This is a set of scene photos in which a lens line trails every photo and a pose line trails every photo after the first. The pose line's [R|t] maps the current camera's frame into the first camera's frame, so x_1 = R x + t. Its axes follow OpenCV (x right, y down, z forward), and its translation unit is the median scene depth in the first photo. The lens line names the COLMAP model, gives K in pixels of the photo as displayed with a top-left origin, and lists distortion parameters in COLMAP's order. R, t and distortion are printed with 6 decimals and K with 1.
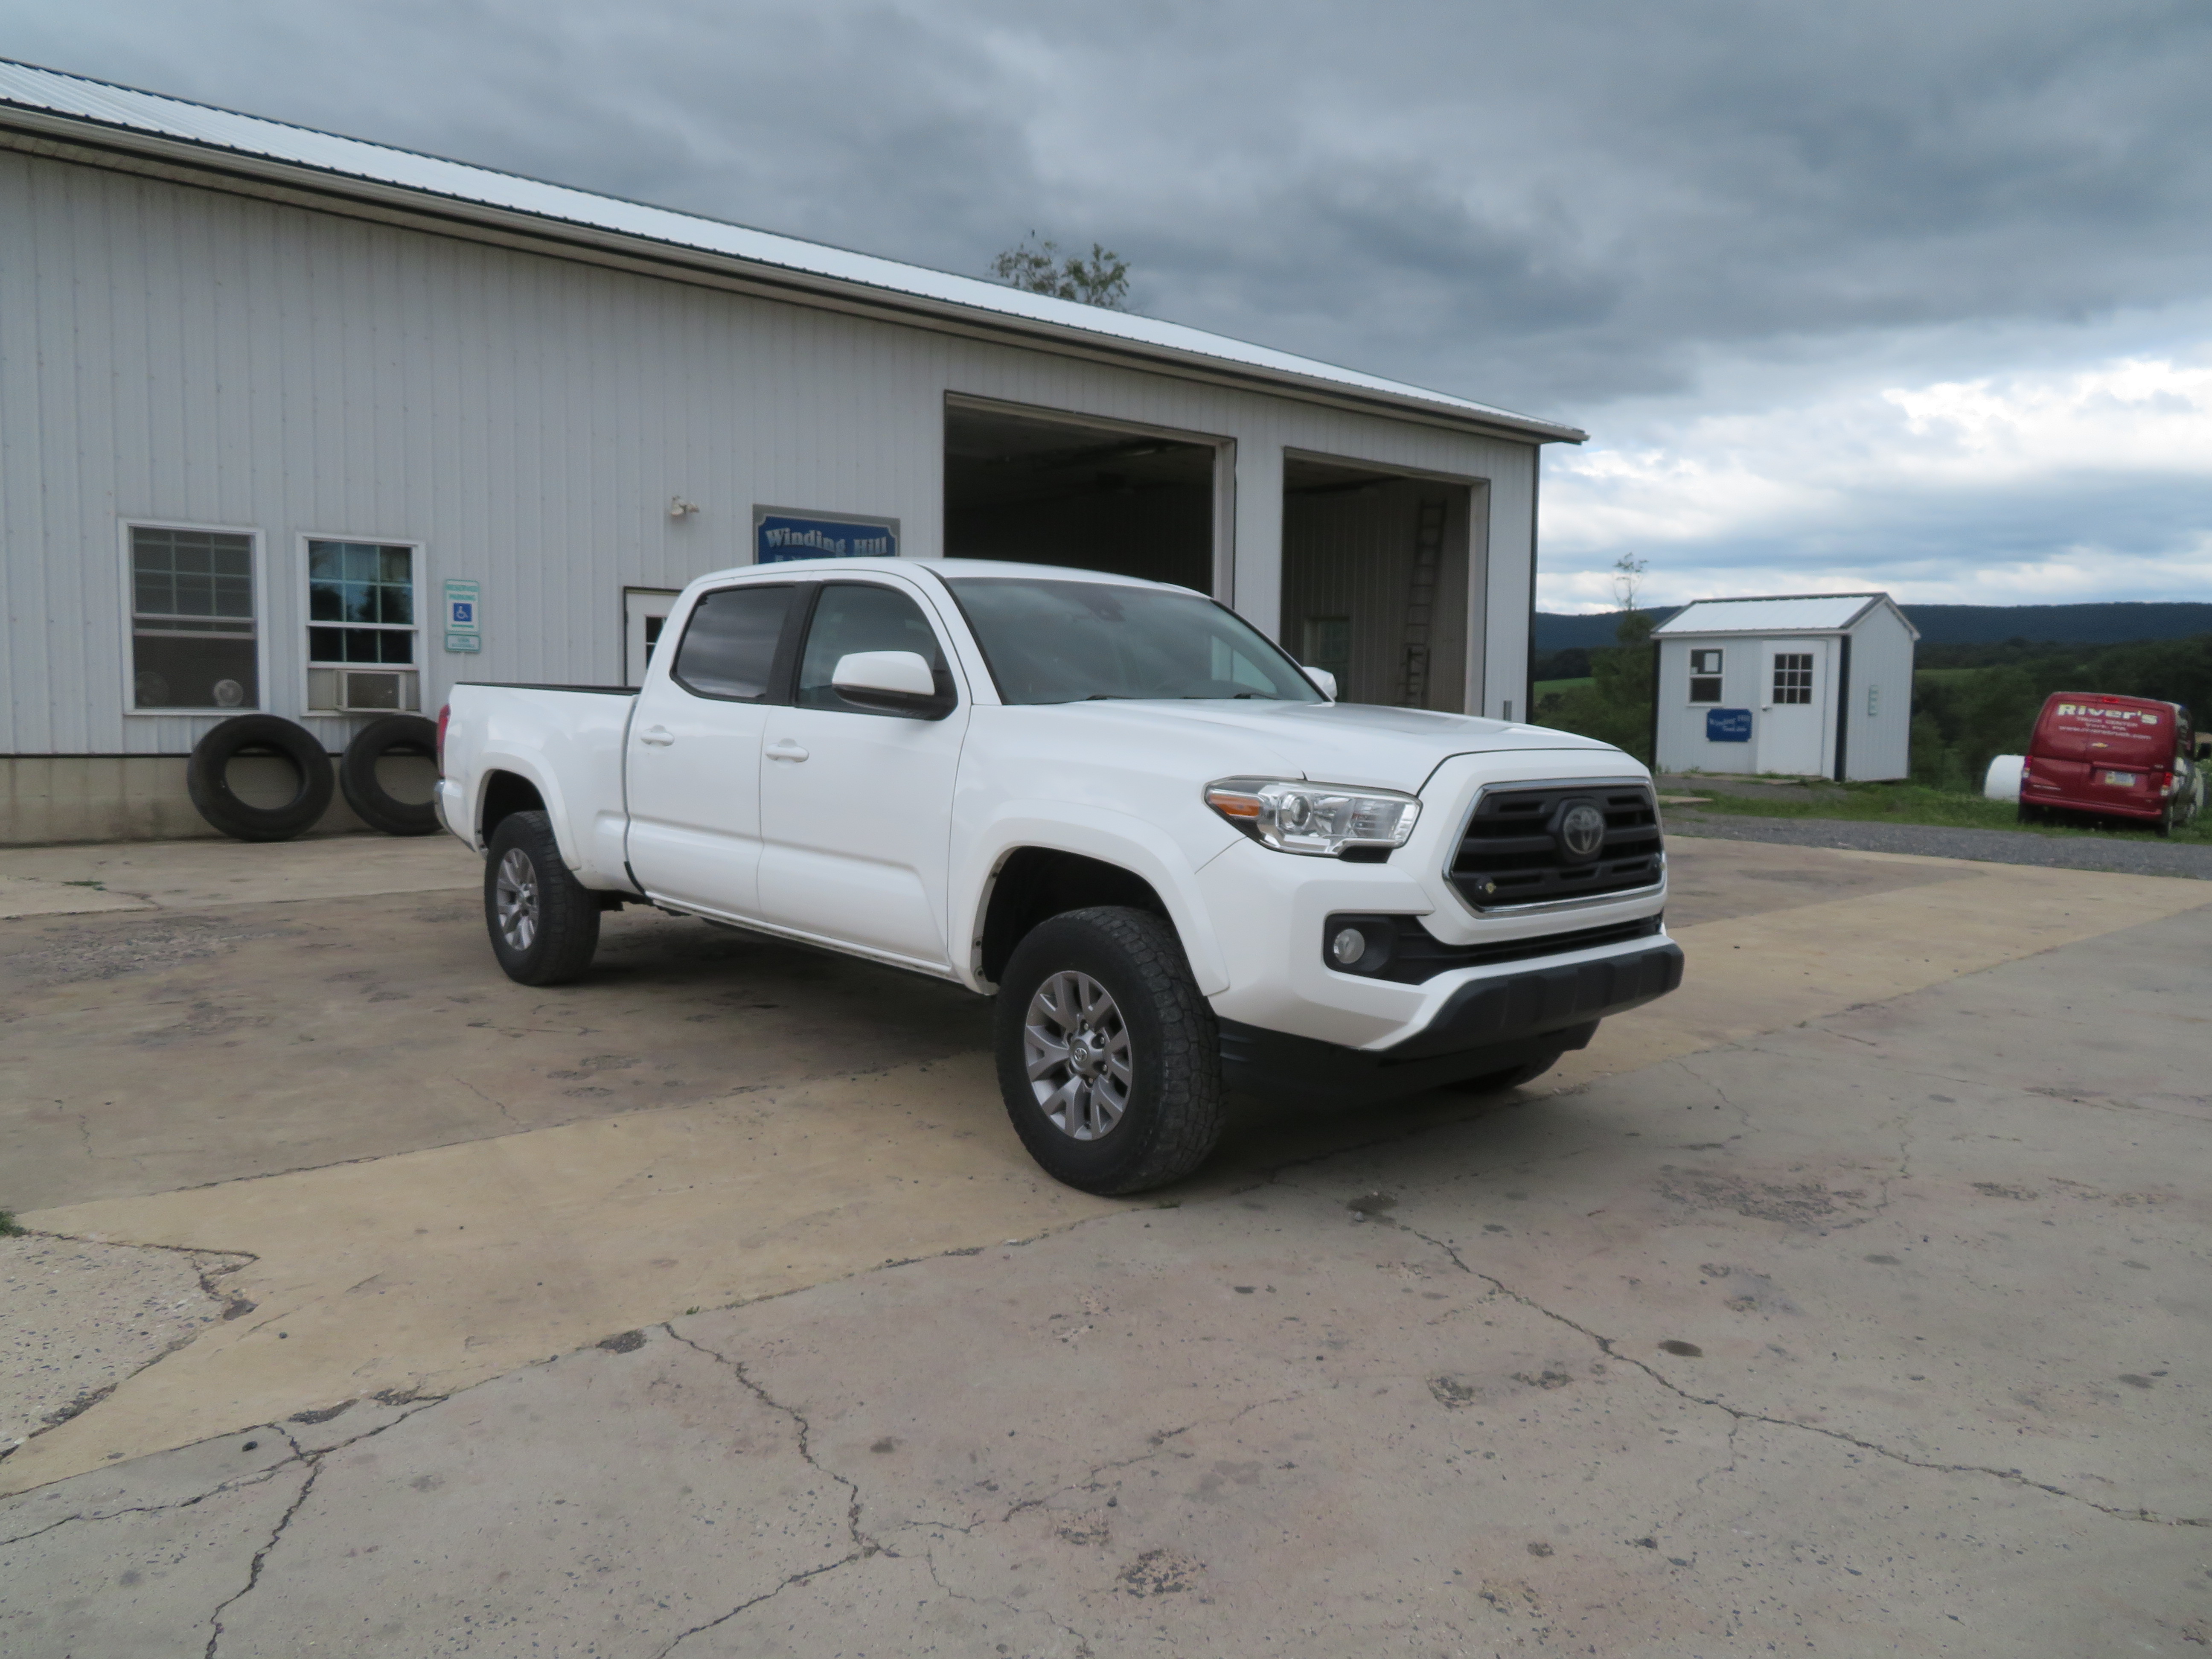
lens RADIAL K [[1517.3, 0, 1065.6], [0, 1517.3, 831.6], [0, 0, 1]] dist [-0.004894, 0.002485]
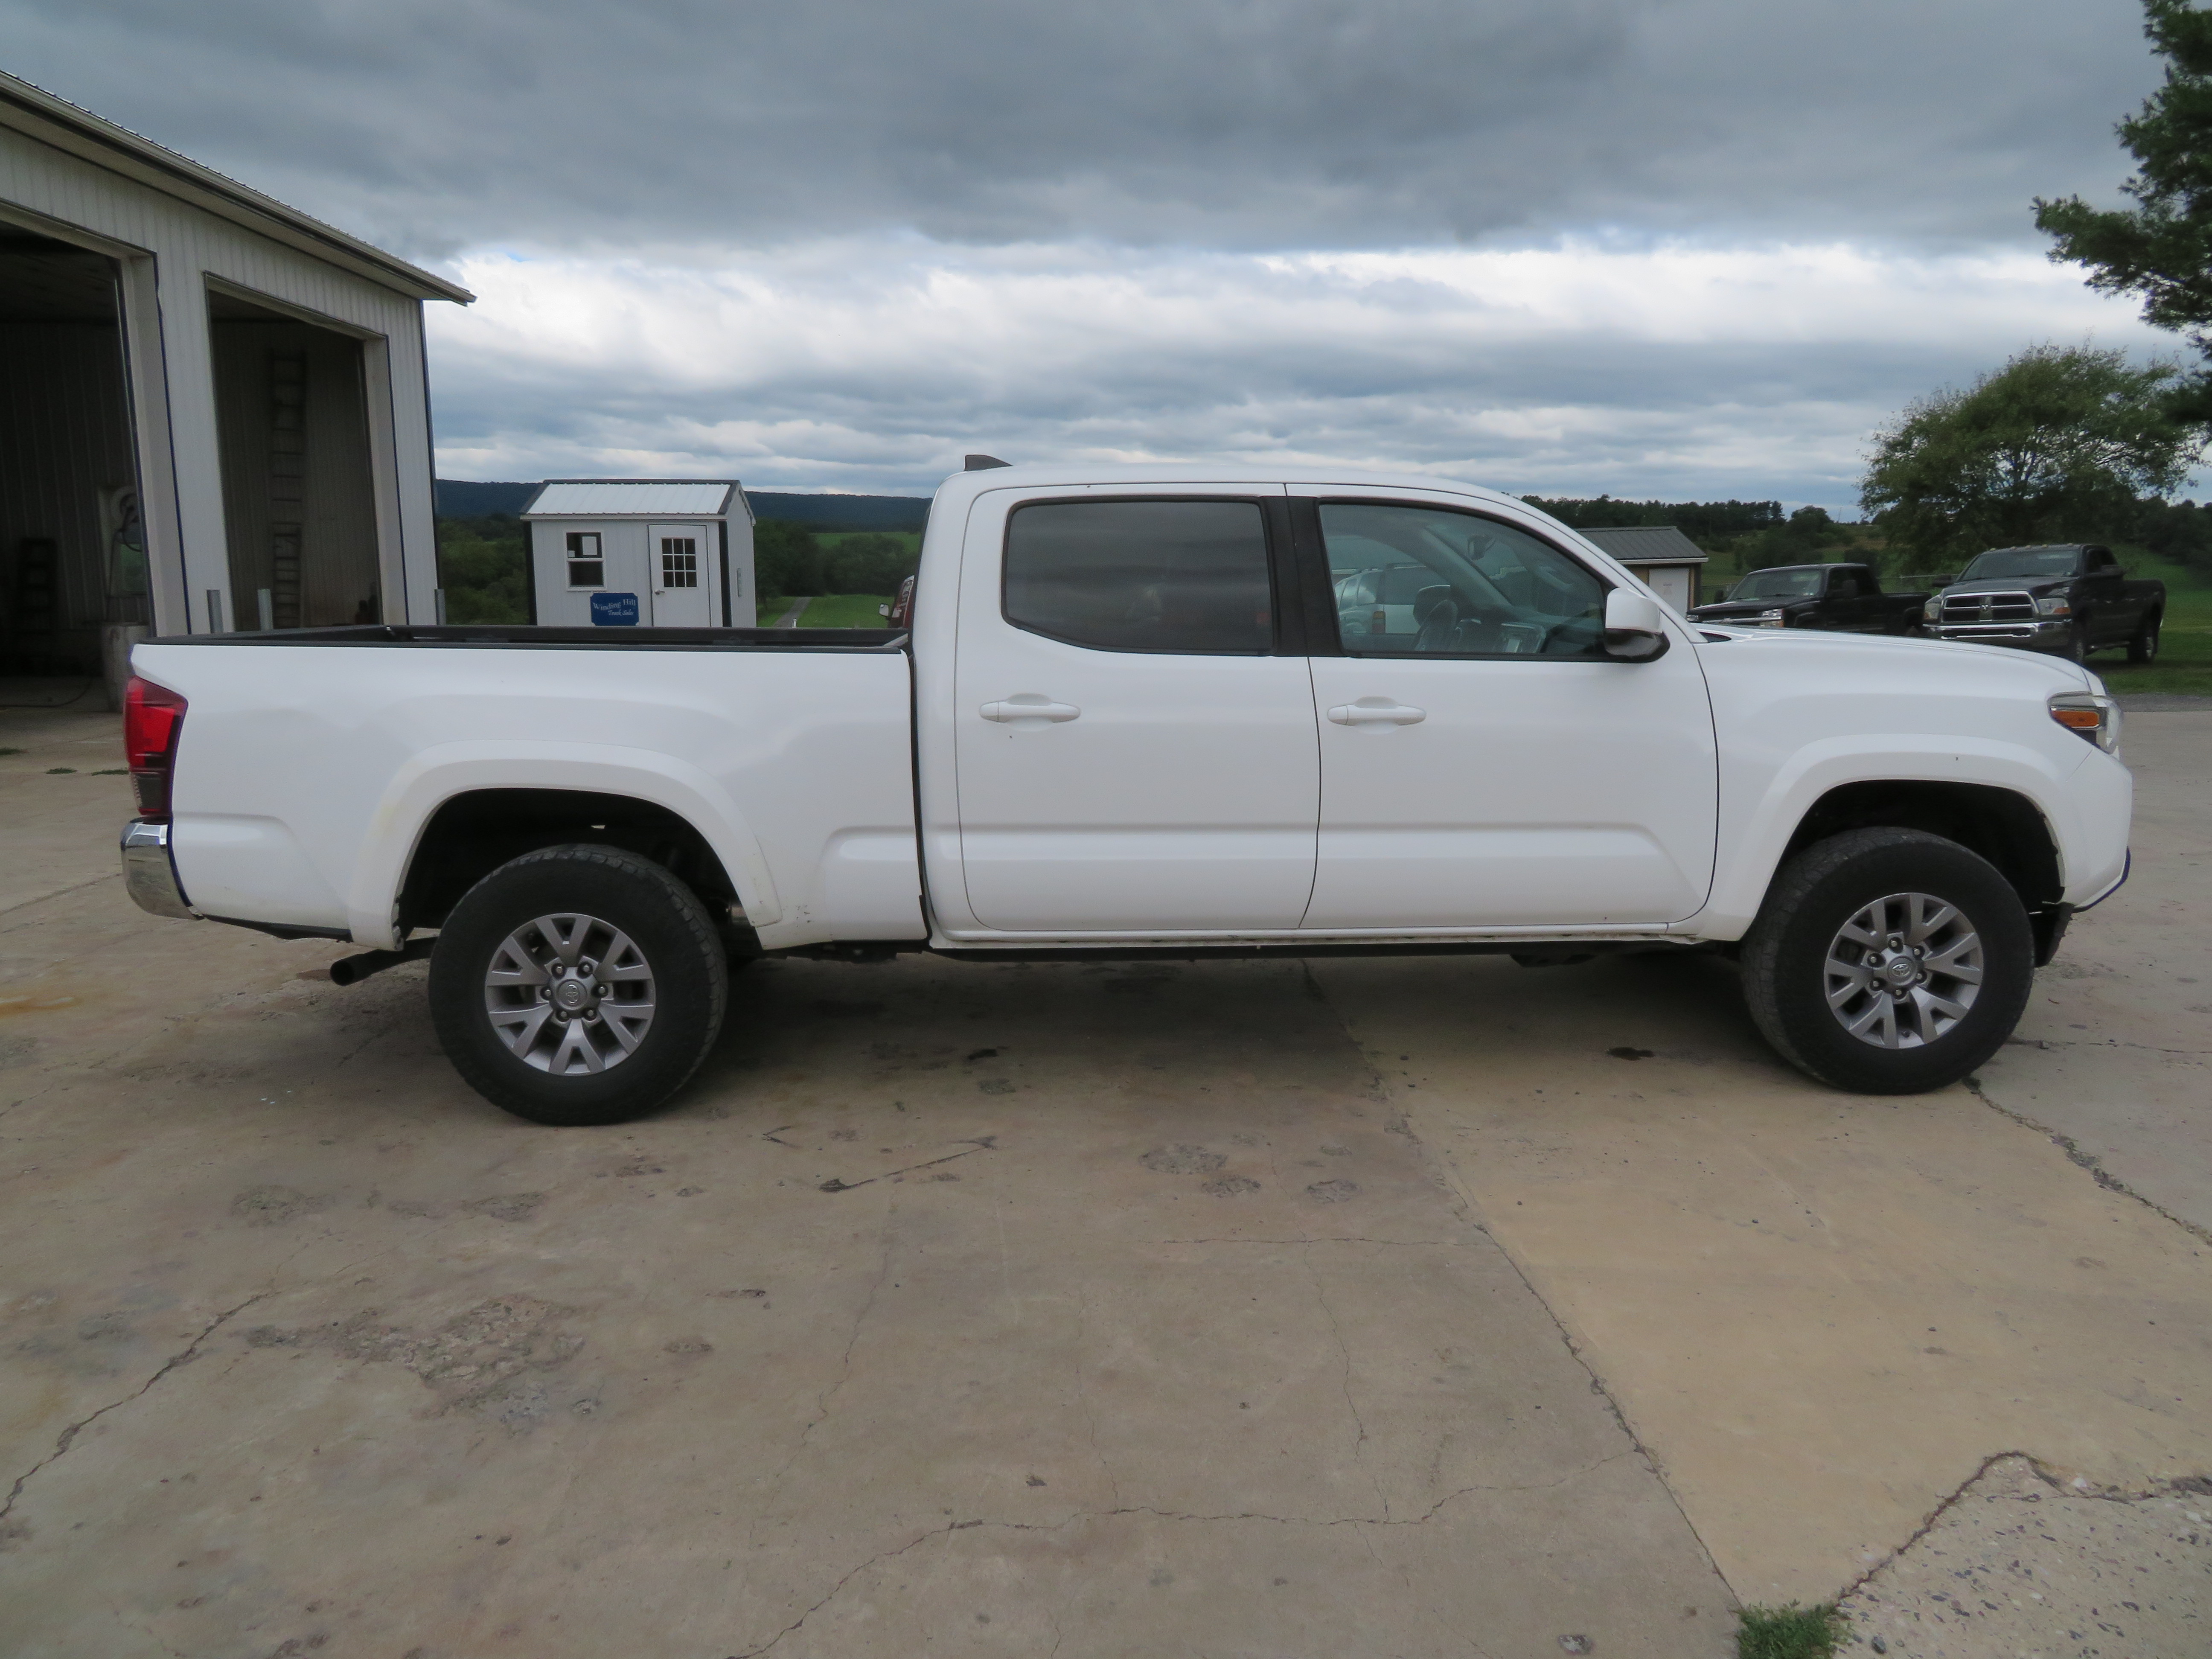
lens RADIAL K [[1555.8, 0, 1102.3], [0, 1555.8, 814.8], [0, 0, 1]] dist [0.009302, -0.010250]
pose [[0.627338, -0.136046, 0.766771, -0.773855], [0.085489, 0.990702, 0.105834, -0.082799], [-0.774040, -0.000843, 0.633136, 0.493964]]
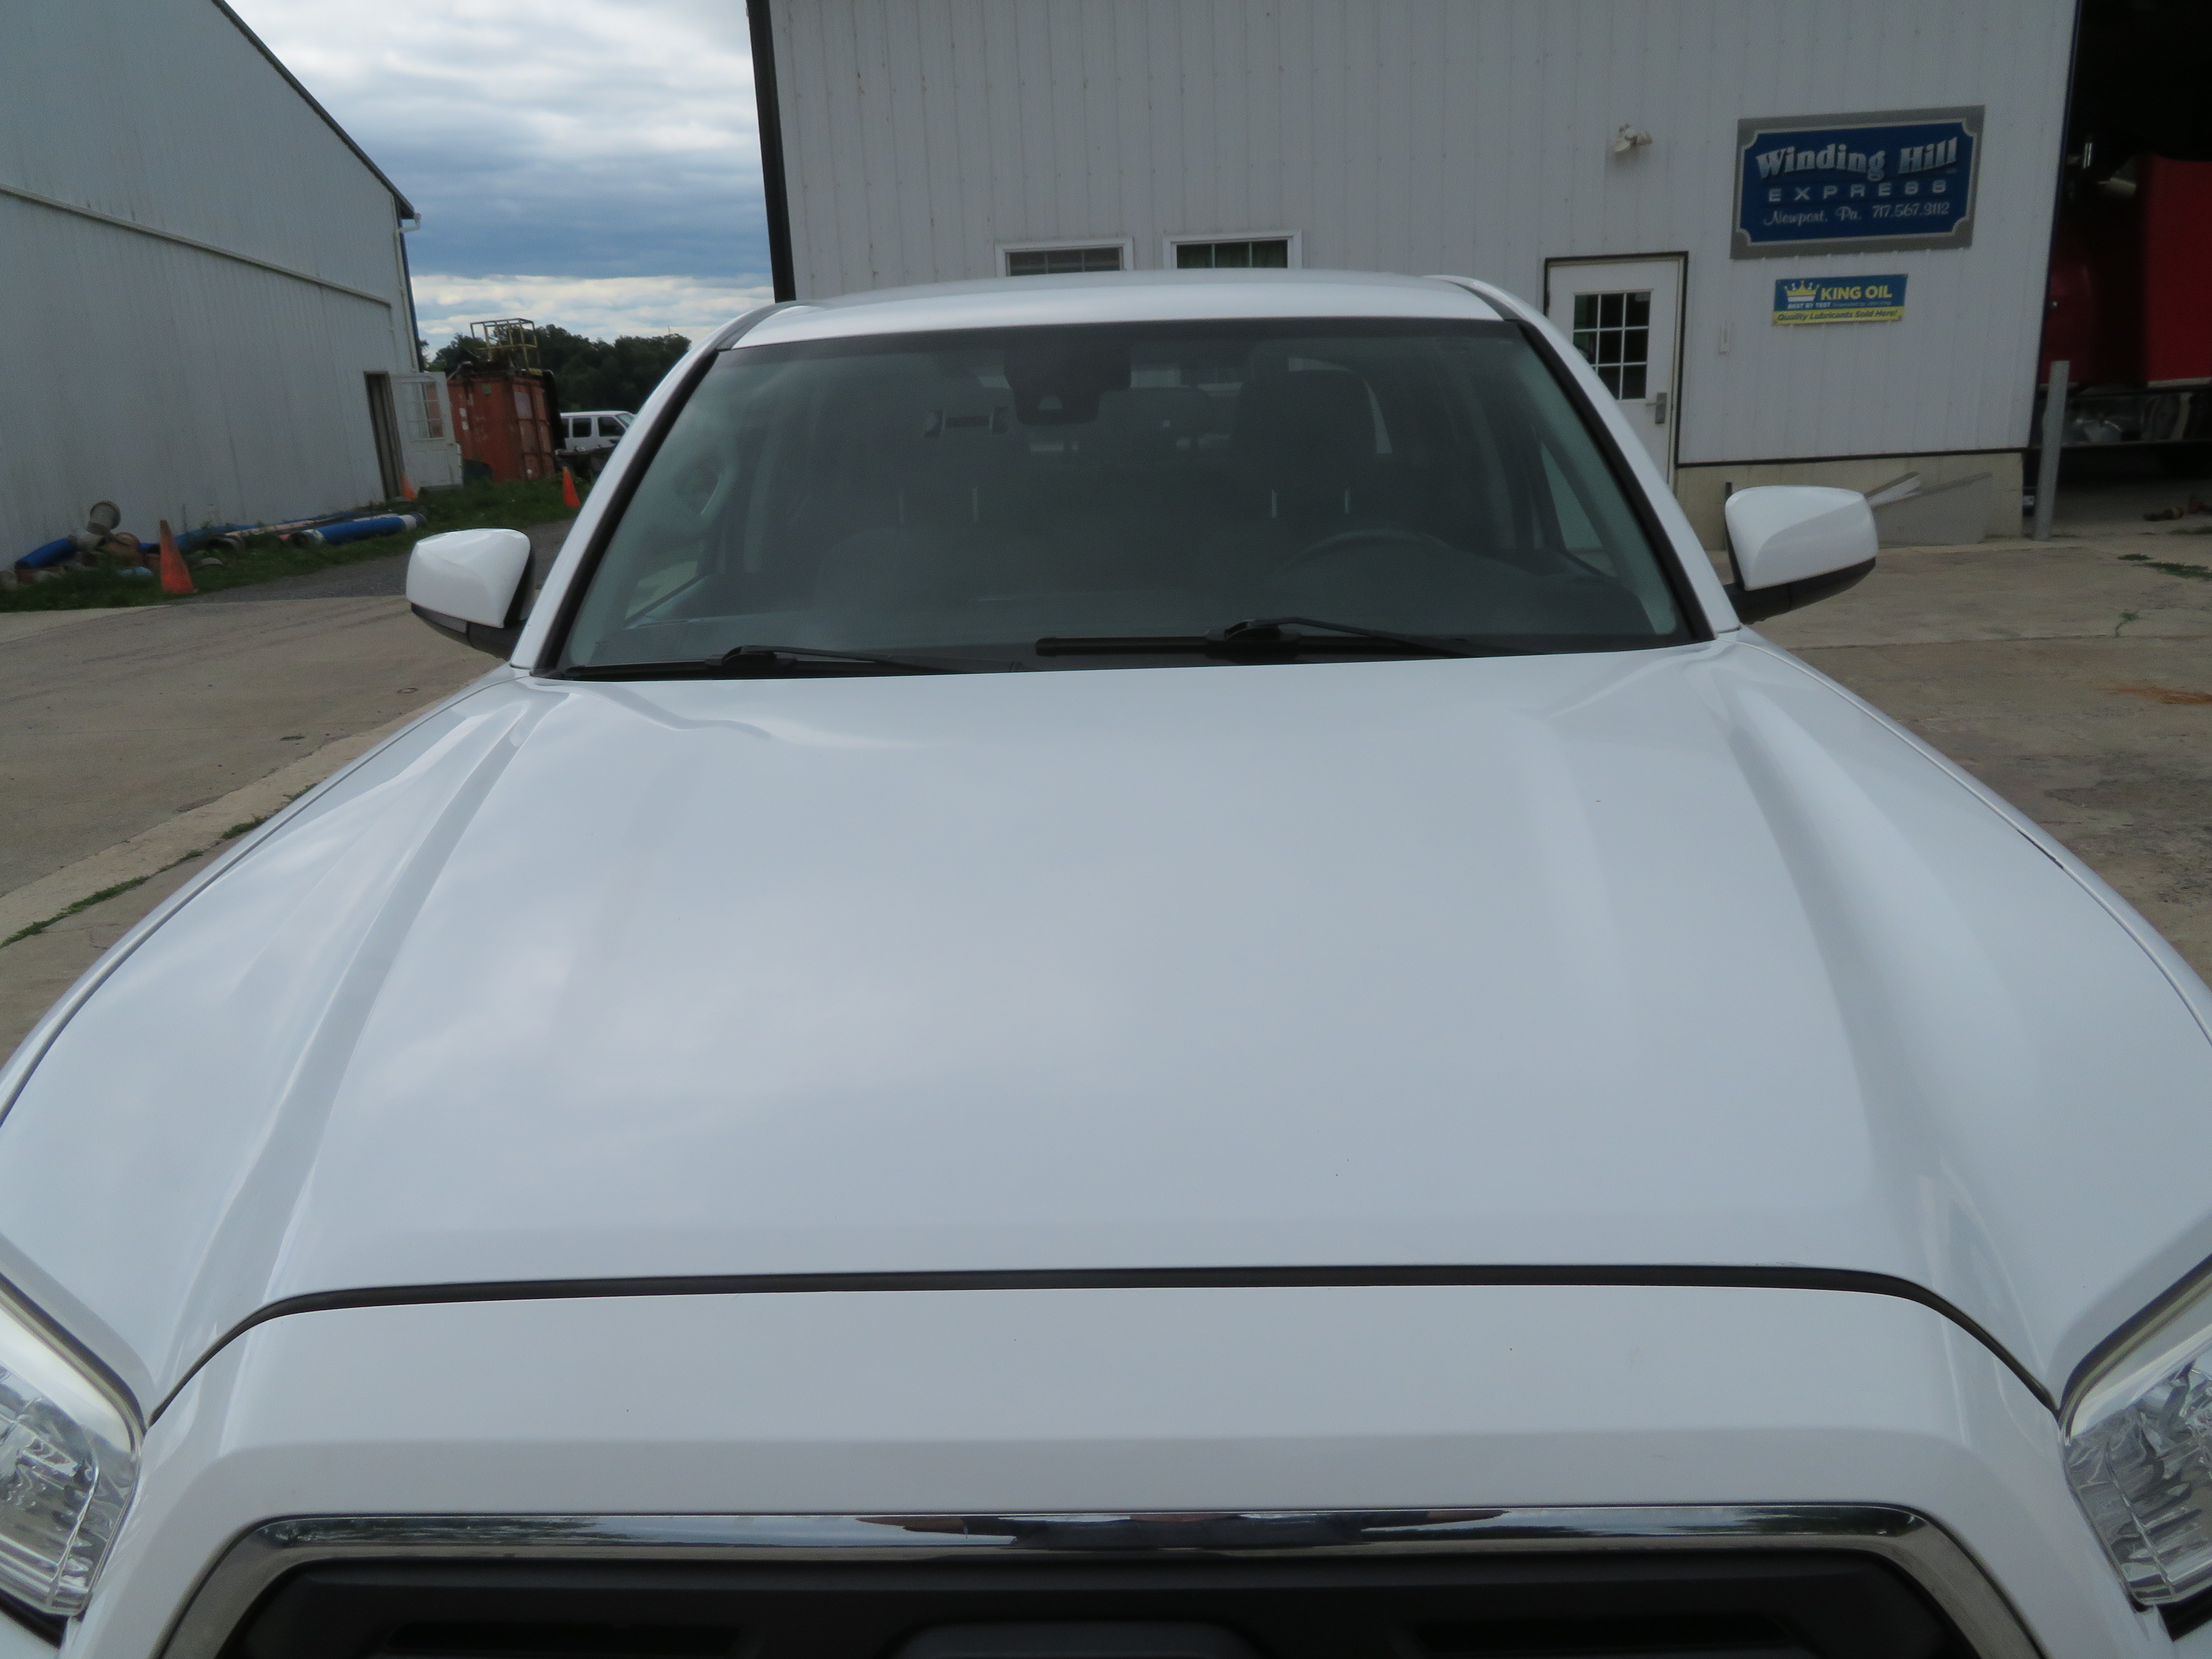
lens RADIAL K [[1517.3, 0, 1106.5], [0, 1517.3, 831.1], [0, 0, 1]] dist [-0.004894, 0.002485]
pose [[0.732563, 0.153770, -0.663103, 0.290644], [-0.007806, 0.975984, 0.217702, -0.100495], [0.680654, -0.154304, 0.716170, 0.577957]]
